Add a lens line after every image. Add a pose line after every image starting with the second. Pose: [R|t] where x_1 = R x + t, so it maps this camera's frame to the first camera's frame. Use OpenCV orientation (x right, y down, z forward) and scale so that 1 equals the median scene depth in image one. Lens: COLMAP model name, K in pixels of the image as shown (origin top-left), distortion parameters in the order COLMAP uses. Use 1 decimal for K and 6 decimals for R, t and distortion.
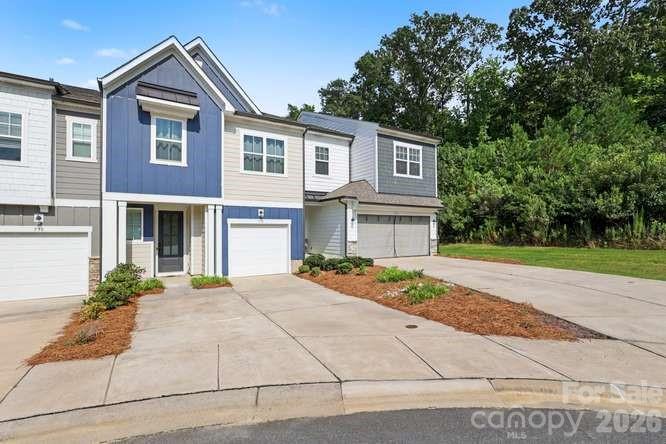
lens RADIAL K [[316.1, 0, 331.5], [0, 316.1, 226.3], [0, 0, 1]] dist [0.001509, 0.000685]
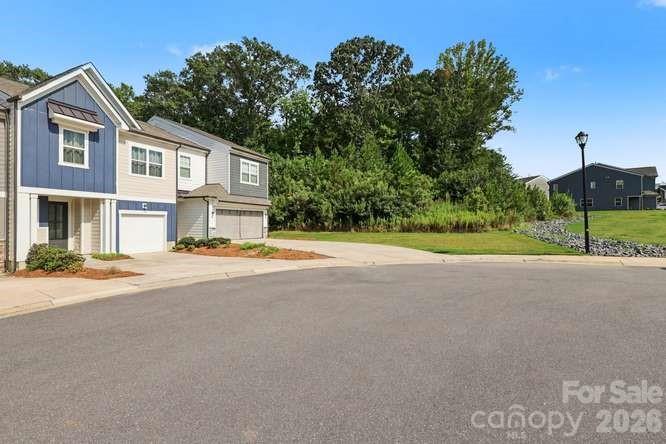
lens RADIAL K [[316.1, 0, 331.5], [0, 316.1, 226.3], [0, 0, 1]] dist [0.001509, 0.000685]
pose [[0.847590, 0.002579, 0.530645, -0.196653], [-0.016403, 0.999638, 0.021342, 0.001270], [-0.530397, -0.026793, 0.847326, -0.407720]]
